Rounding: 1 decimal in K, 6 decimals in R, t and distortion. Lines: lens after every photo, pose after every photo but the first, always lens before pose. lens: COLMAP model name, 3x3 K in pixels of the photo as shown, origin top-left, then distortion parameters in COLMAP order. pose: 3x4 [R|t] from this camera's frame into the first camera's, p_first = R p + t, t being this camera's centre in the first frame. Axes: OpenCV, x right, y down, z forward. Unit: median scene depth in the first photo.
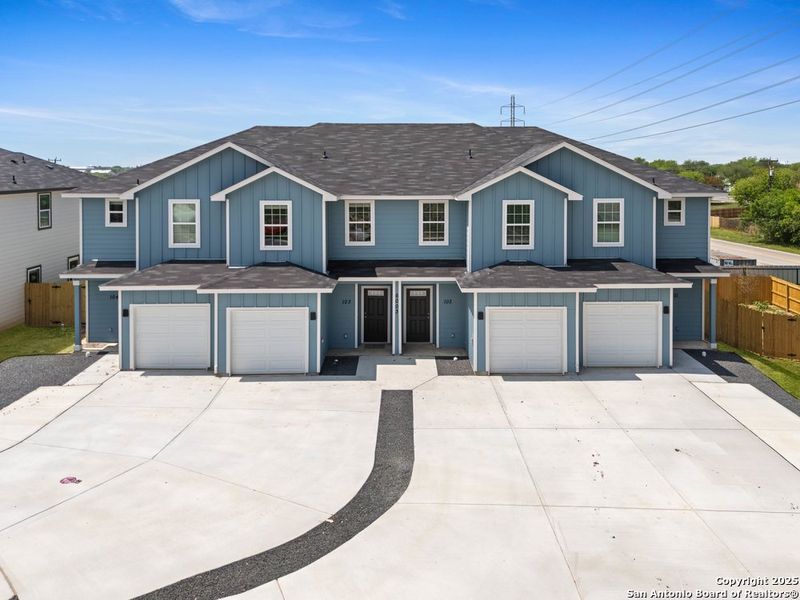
lens RADIAL K [[557.7, 0, 395.9], [0, 557.7, 298.5], [0, 0, 1]] dist [0.020559, 0.001468]
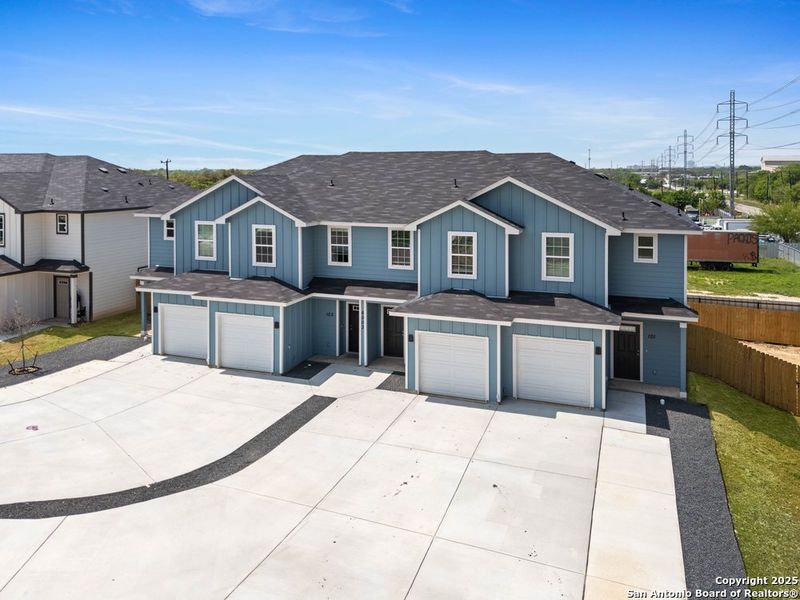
lens RADIAL K [[557.7, 0, 395.9], [0, 557.7, 298.5], [0, 0, 1]] dist [0.020559, 0.001468]
pose [[0.944980, 0.072627, -0.318963, 0.436892], [-0.075102, 0.997166, 0.004551, -0.045763], [0.318390, 0.019654, 0.947756, -0.030888]]
